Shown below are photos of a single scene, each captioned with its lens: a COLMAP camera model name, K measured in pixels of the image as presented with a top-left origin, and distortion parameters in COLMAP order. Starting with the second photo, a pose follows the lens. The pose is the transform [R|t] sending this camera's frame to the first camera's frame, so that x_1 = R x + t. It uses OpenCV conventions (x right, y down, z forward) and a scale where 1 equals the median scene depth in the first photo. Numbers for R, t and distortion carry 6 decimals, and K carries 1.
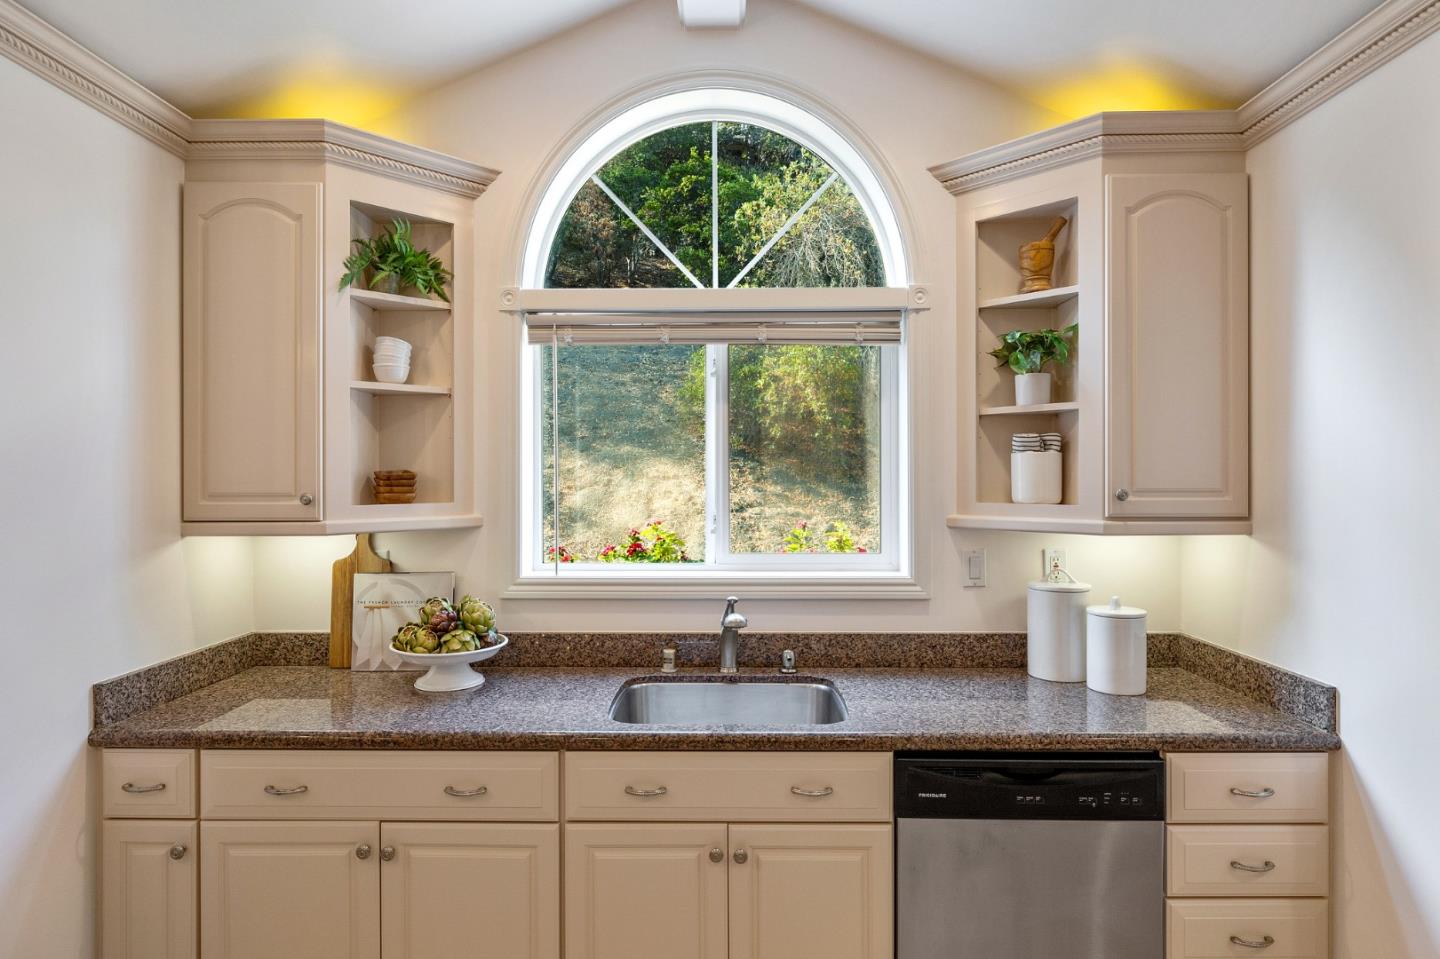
lens RADIAL K [[800.2, 0, 719.5], [0, 800.2, 477.1], [0, 0, 1]] dist [-0.000635, -0.000602]
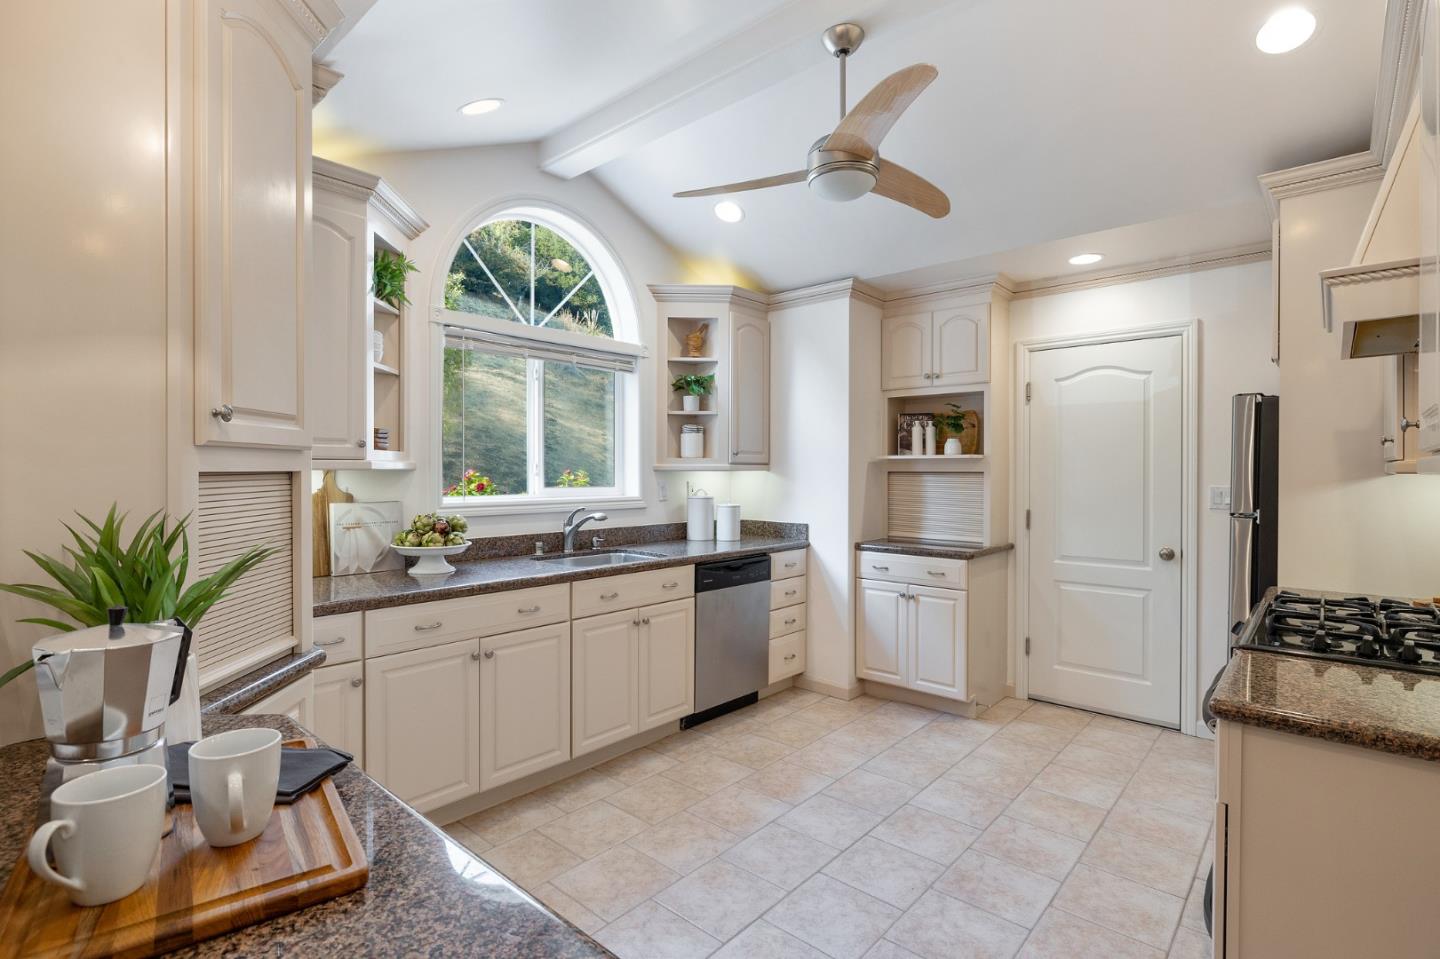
lens RADIAL K [[689.2, 0, 719.7], [0, 689.2, 477.8], [0, 0, 1]] dist [0.002635, 0.000058]
pose [[0.657900, -0.004906, 0.753089, -0.916745], [-0.002034, 0.999964, 0.008291, 0.069280], [-0.753102, -0.006986, 0.657866, -0.239384]]
